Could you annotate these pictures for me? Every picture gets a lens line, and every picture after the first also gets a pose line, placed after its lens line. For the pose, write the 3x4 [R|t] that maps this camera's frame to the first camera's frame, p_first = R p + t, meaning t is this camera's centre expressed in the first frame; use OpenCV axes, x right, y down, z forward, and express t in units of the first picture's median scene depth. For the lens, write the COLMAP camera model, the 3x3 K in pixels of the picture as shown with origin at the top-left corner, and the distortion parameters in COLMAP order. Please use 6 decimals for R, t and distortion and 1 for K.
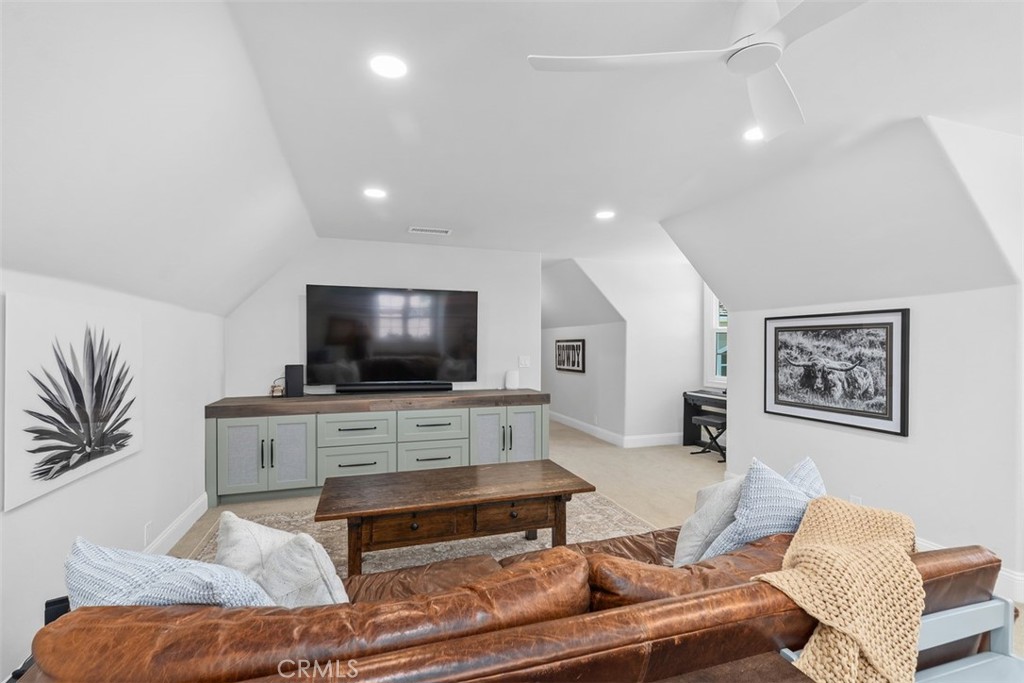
lens RADIAL K [[466.7, 0, 511.2], [0, 466.7, 345.6], [0, 0, 1]] dist [-0.001202, -0.000435]
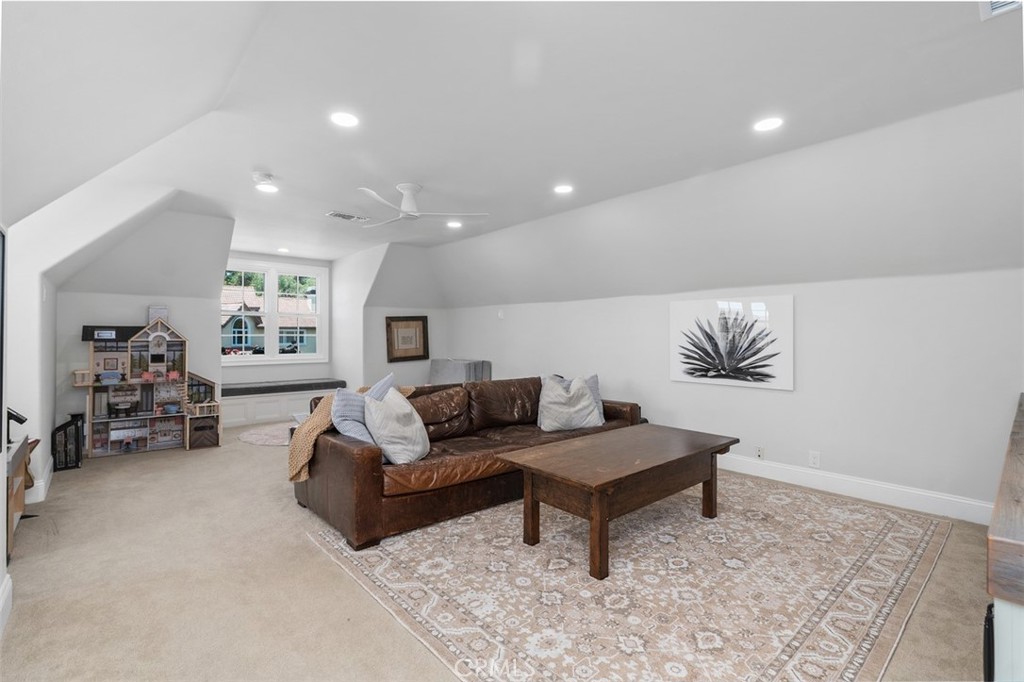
lens RADIAL K [[466.7, 0, 516.1], [0, 466.7, 338.7], [0, 0, 1]] dist [-0.001202, -0.000435]
pose [[-0.918739, 0.000332, -0.394865, 0.732478], [-0.000092, 0.999999, 0.001056, 0.084700], [0.394865, 0.001006, -0.918739, 2.676187]]
